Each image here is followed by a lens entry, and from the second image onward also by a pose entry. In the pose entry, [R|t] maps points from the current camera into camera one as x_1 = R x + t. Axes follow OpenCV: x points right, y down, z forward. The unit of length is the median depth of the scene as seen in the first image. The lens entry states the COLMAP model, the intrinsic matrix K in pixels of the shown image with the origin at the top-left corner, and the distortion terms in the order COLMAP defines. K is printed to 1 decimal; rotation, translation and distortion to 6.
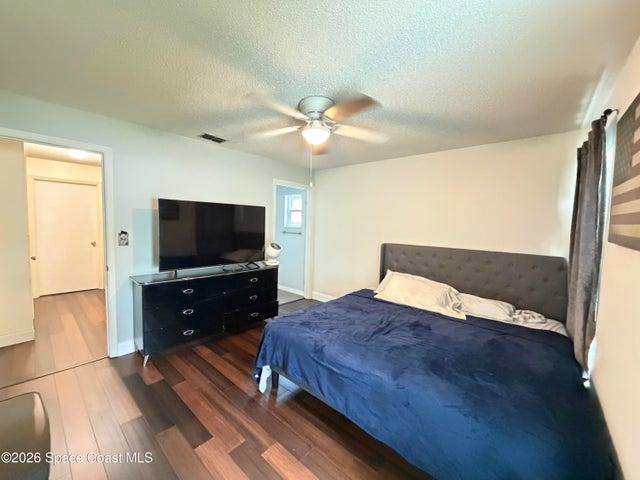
lens RADIAL K [[257.7, 0, 320.0], [0, 257.7, 240.0], [0, 0, 1]] dist [-0.000315, -0.000102]
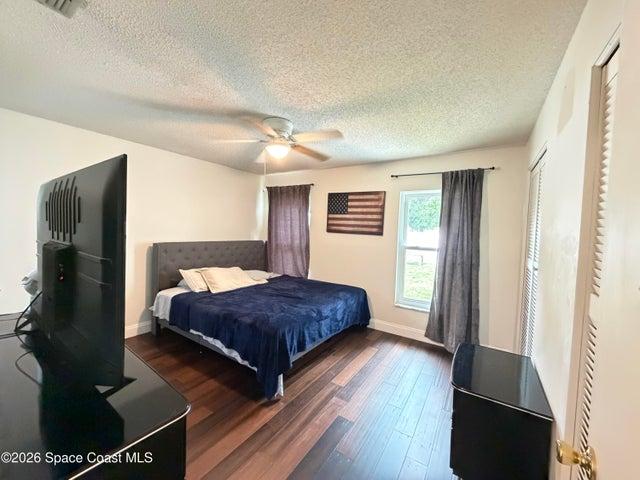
lens RADIAL K [[257.7, 0, 320.0], [0, 257.7, 240.0], [0, 0, 1]] dist [-0.000315, -0.000102]
pose [[-0.148057, -0.077557, 0.985933, -1.035601], [0.022052, 0.996414, 0.081693, -0.085098], [-0.988733, 0.033837, -0.145816, 0.852075]]
